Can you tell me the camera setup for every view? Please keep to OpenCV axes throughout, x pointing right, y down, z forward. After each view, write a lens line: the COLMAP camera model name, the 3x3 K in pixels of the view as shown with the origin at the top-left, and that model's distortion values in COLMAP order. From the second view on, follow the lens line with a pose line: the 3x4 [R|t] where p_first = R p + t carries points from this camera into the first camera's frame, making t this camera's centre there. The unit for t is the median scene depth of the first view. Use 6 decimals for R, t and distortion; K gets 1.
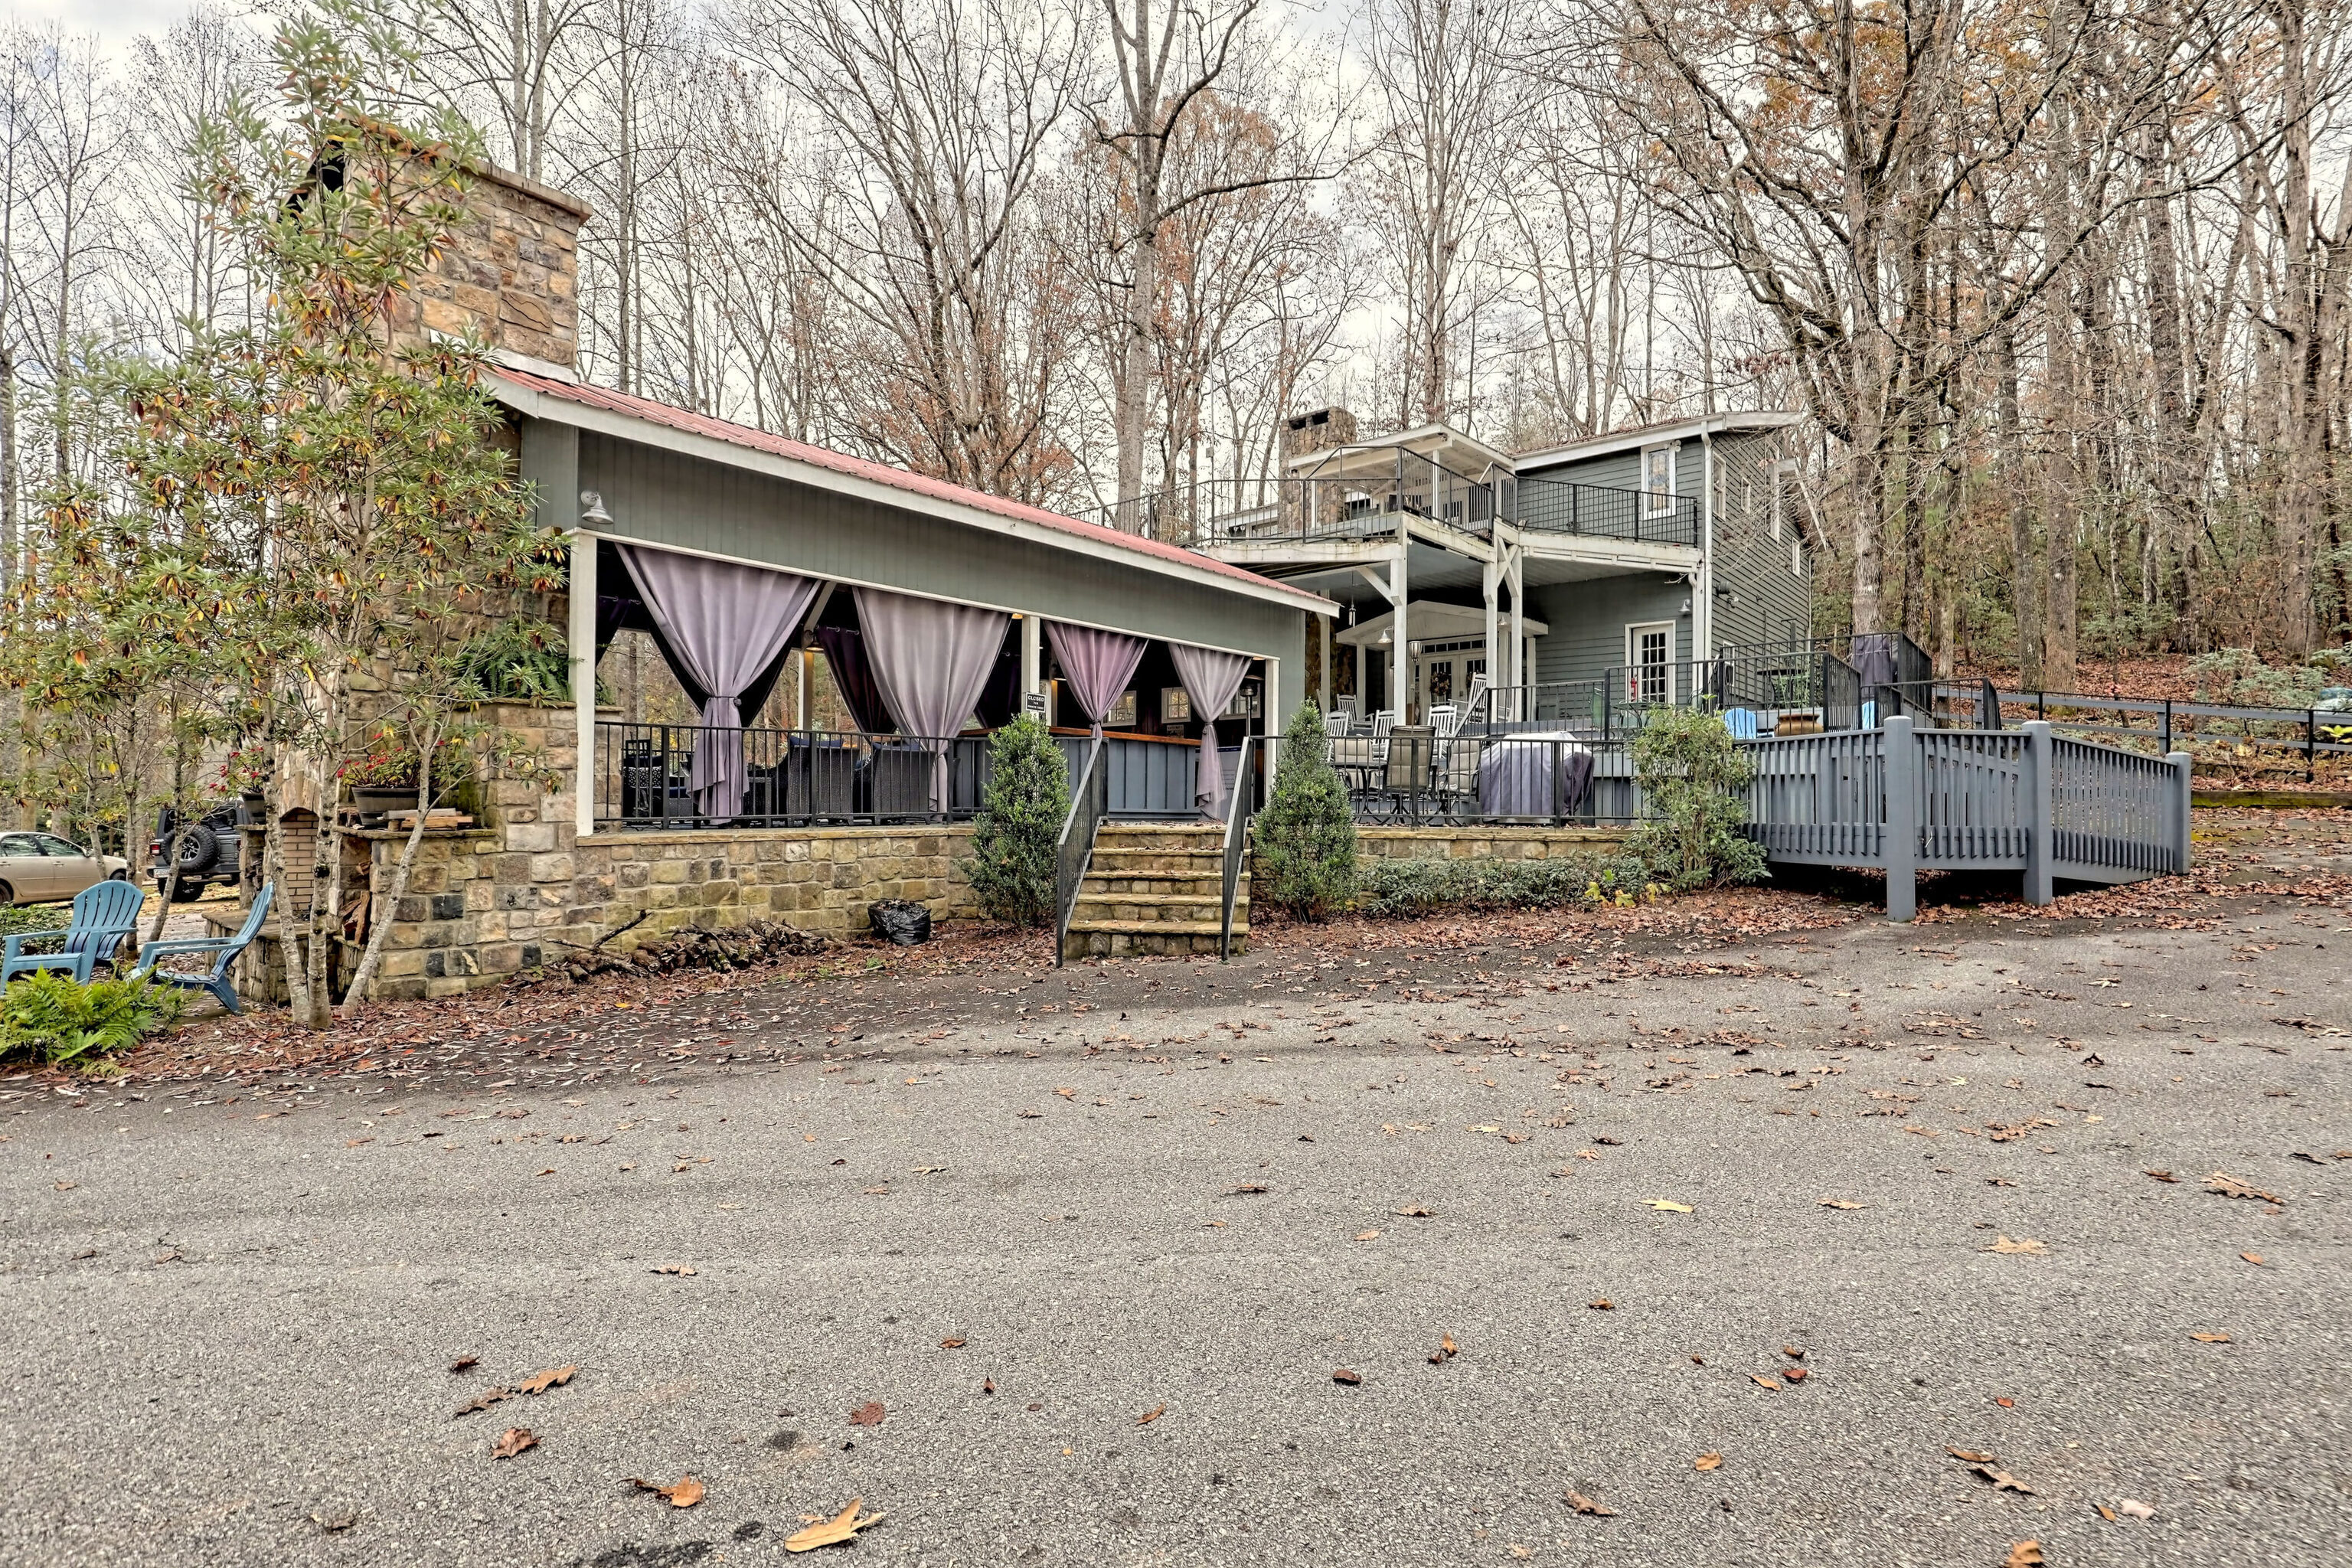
lens RADIAL K [[1136.9, 0, 1185.0], [0, 1136.9, 782.7], [0, 0, 1]] dist [-0.000599, -0.000033]
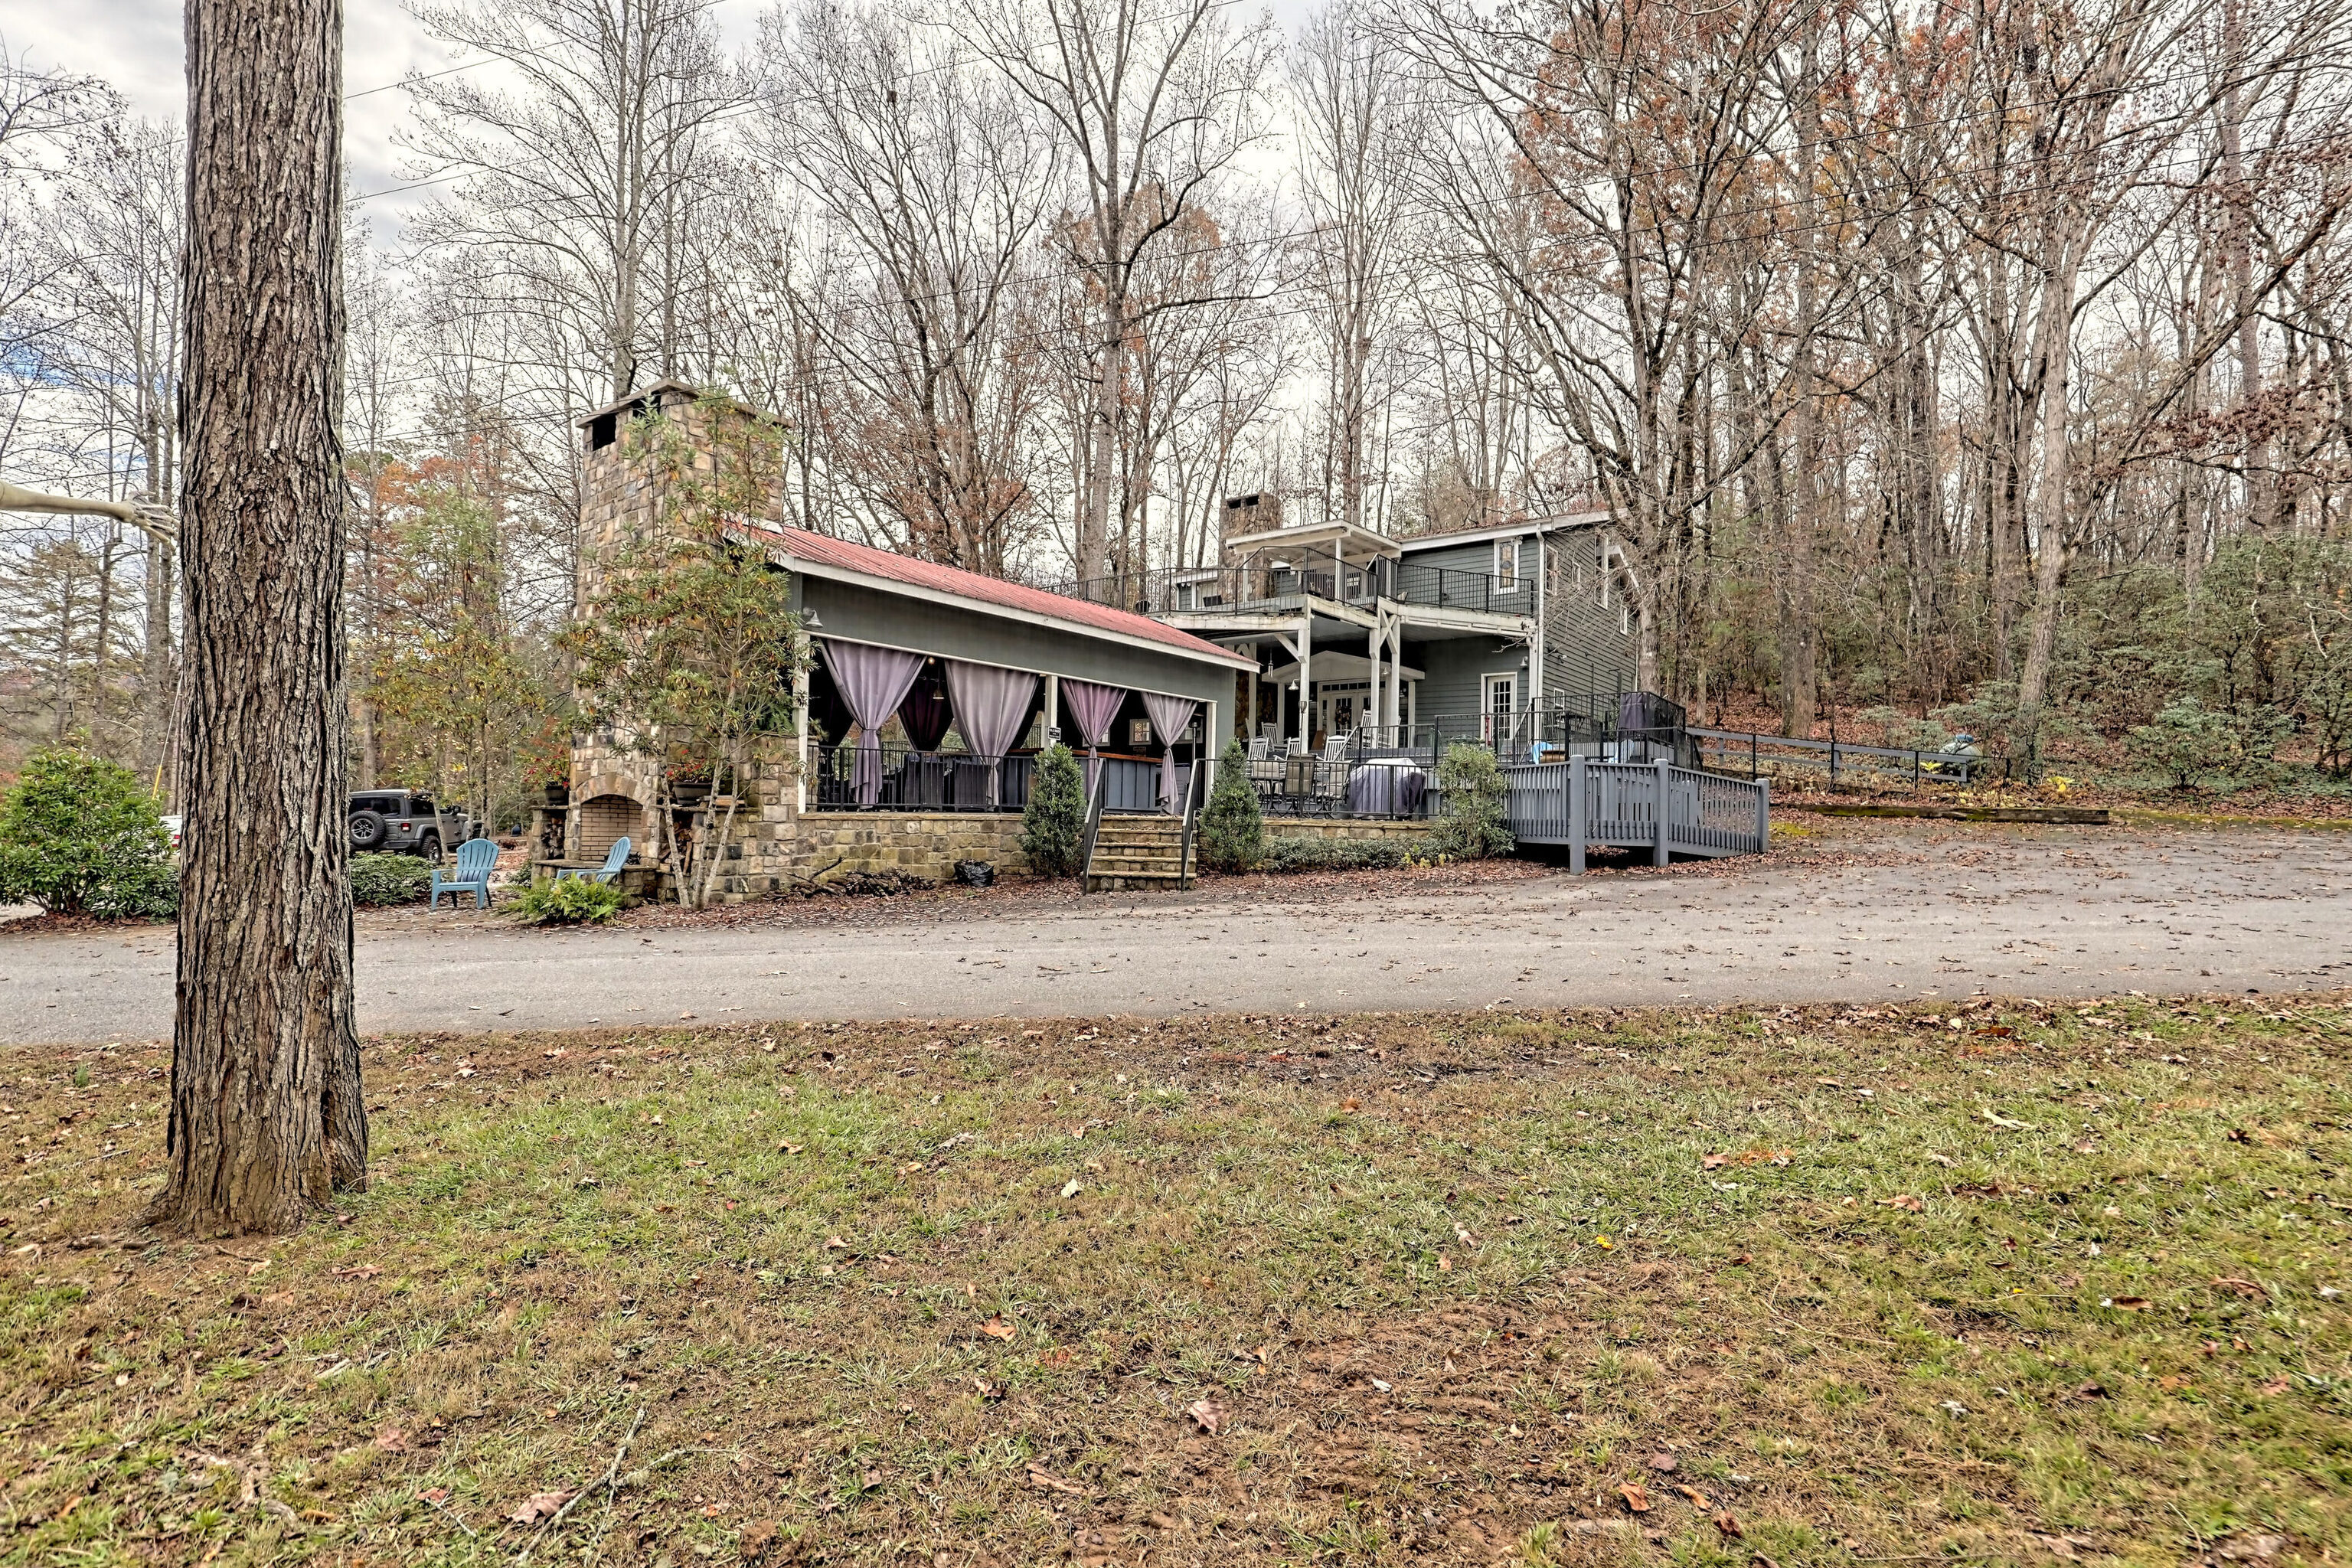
lens RADIAL K [[1136.9, 0, 1171.8], [0, 1136.9, 788.6], [0, 0, 1]] dist [-0.000599, -0.000033]
pose [[0.998847, 0.015648, 0.045391, -0.036600], [-0.015489, 0.999873, -0.003859, 0.004902], [-0.045446, 0.003151, 0.998962, -0.424688]]
